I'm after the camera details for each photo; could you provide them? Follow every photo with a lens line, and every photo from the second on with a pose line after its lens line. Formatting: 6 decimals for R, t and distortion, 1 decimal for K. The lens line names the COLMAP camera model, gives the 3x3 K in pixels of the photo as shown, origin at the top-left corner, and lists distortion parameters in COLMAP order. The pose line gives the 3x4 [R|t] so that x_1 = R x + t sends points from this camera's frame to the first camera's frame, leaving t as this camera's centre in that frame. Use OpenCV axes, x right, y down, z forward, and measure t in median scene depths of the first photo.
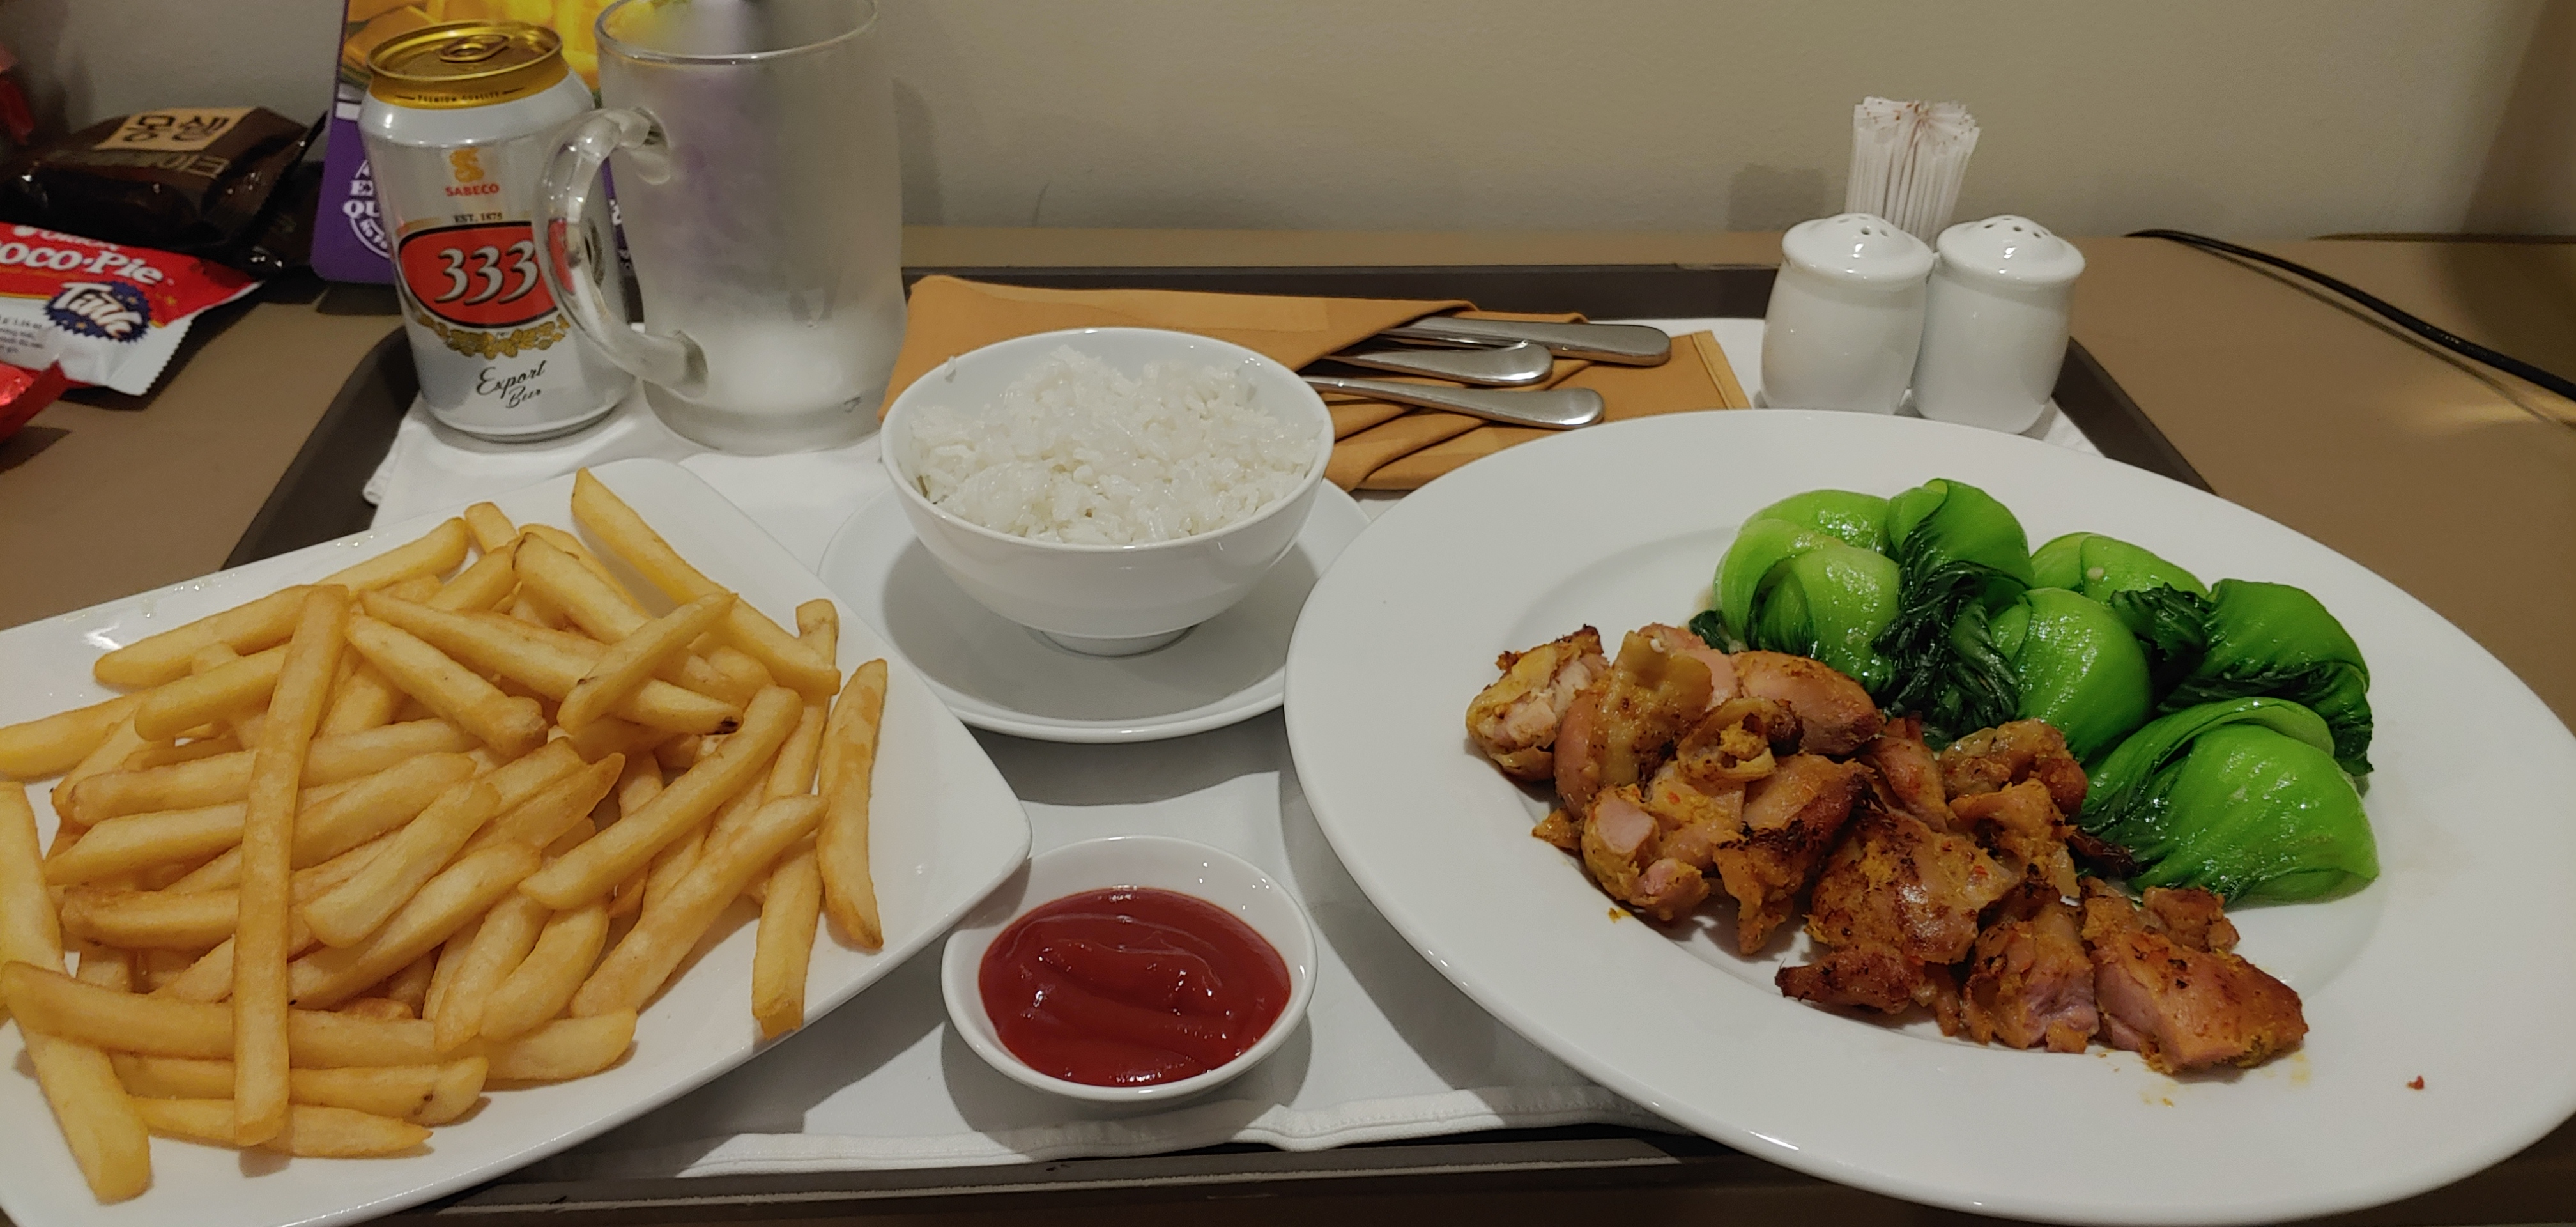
lens RADIAL K [[1806.5, 0, 1285.5], [0, 1806.5, 508.1], [0, 0, 1]] dist [0.002904, -0.079991]
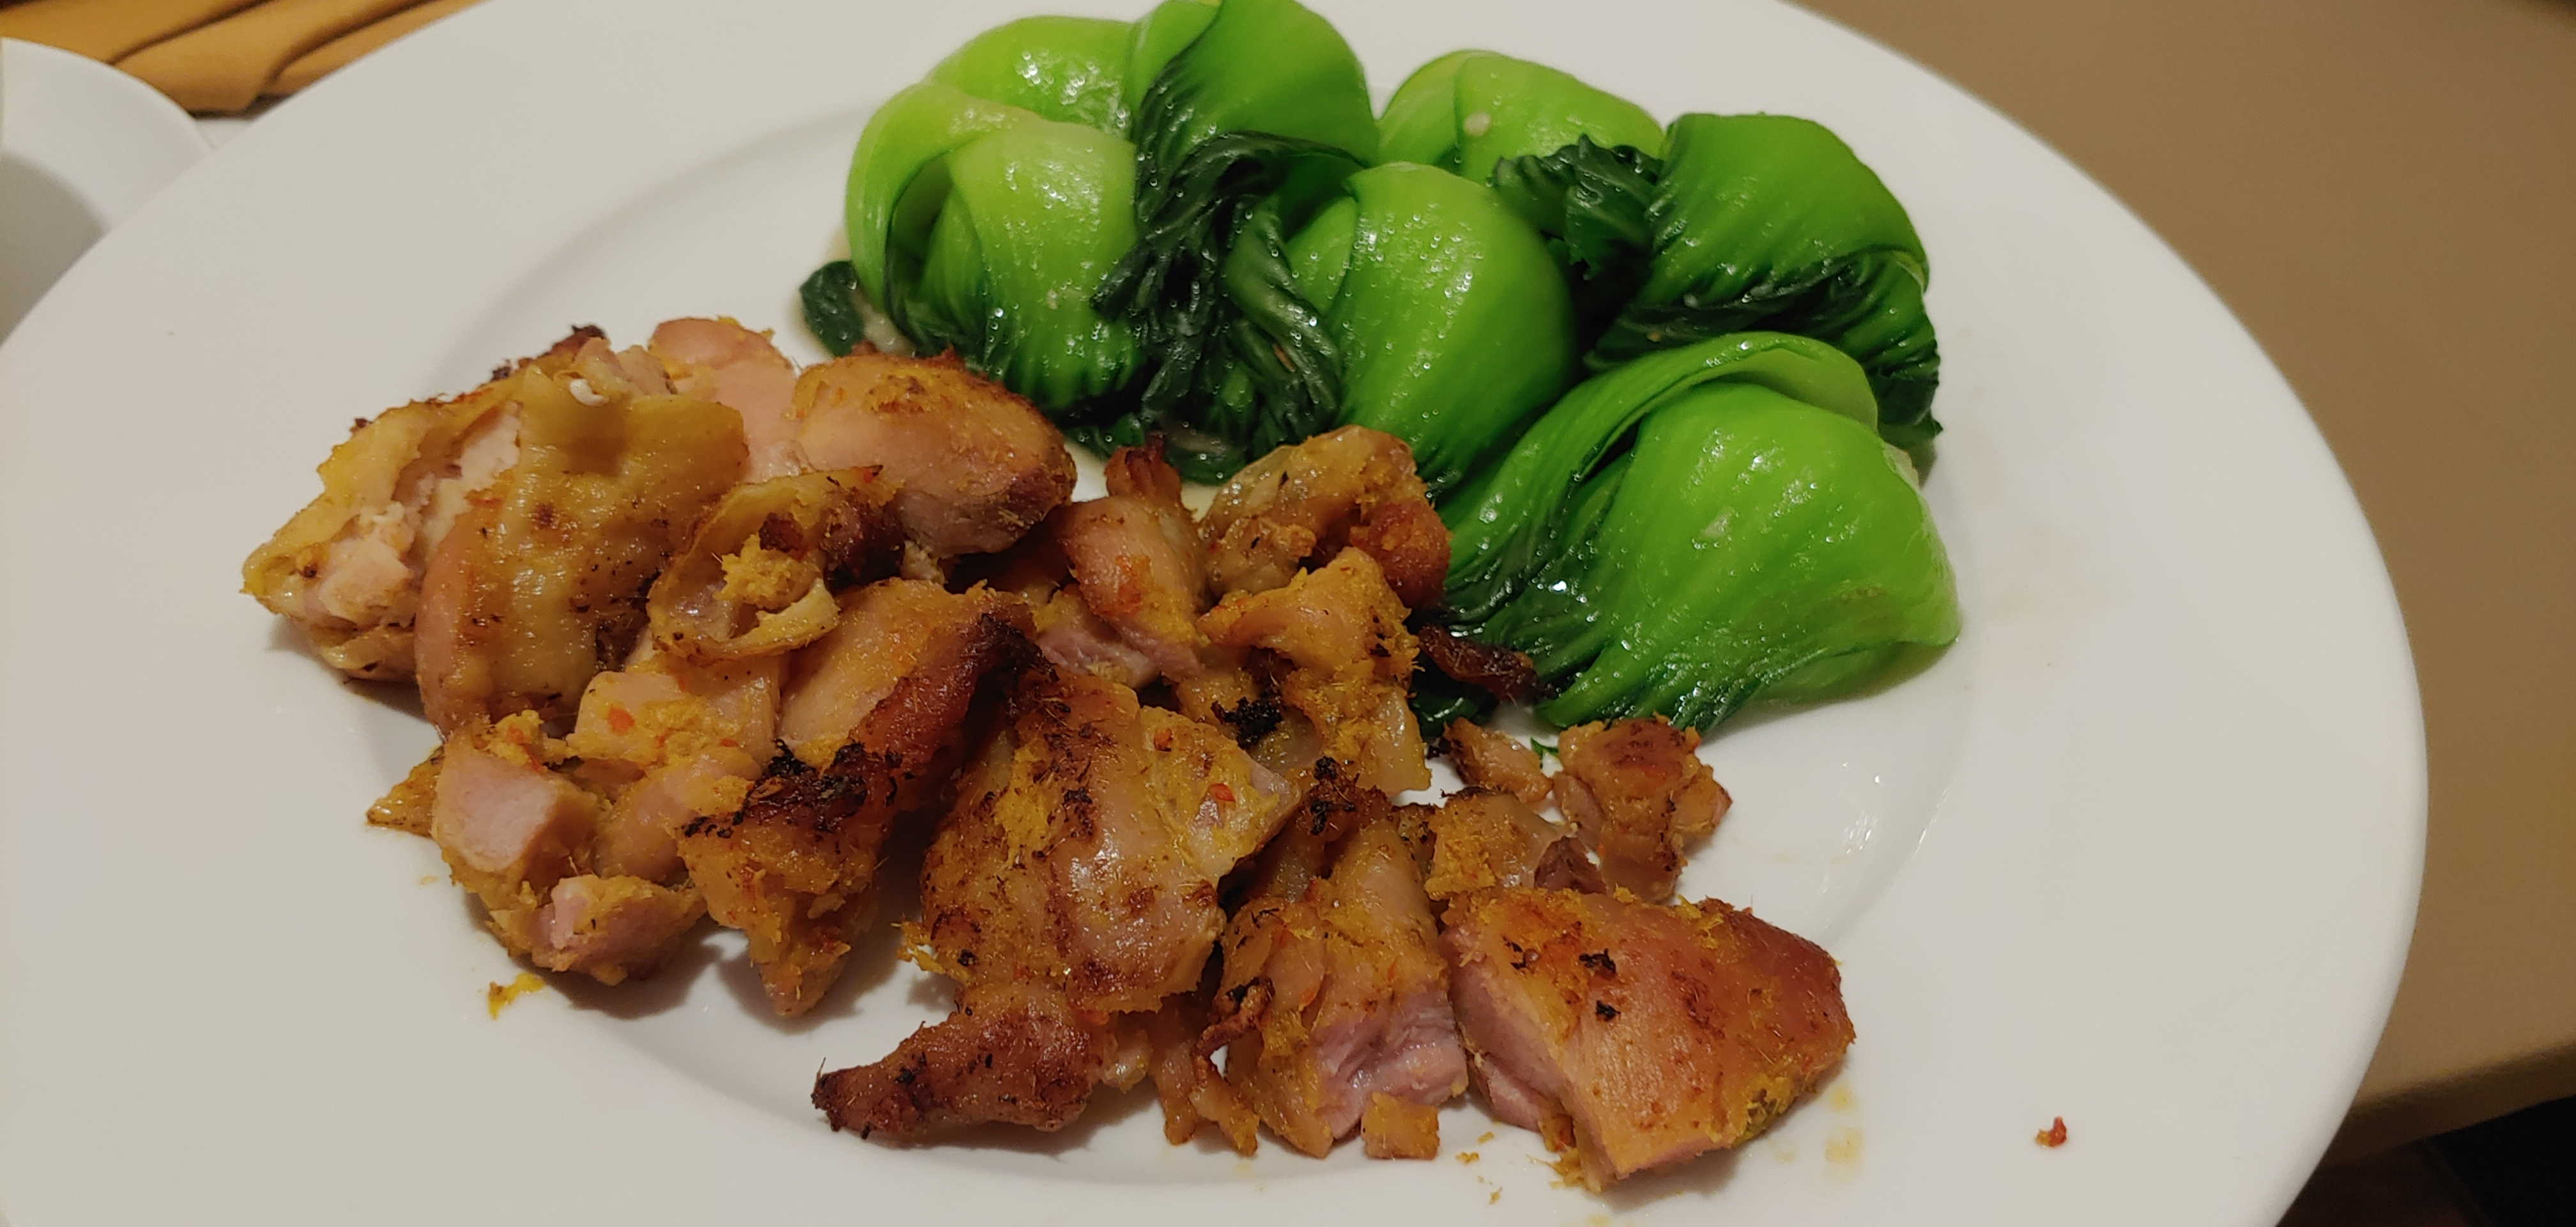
lens RADIAL K [[1806.5, 0, 1285.5], [0, 1806.5, 508.1], [0, 0, 1]] dist [0.002904, -0.079991]
pose [[0.967039, -0.154402, 0.202474, 0.290842], [0.102854, 0.964281, 0.244096, 0.007997], [-0.232930, -0.215225, 0.948379, 0.506061]]
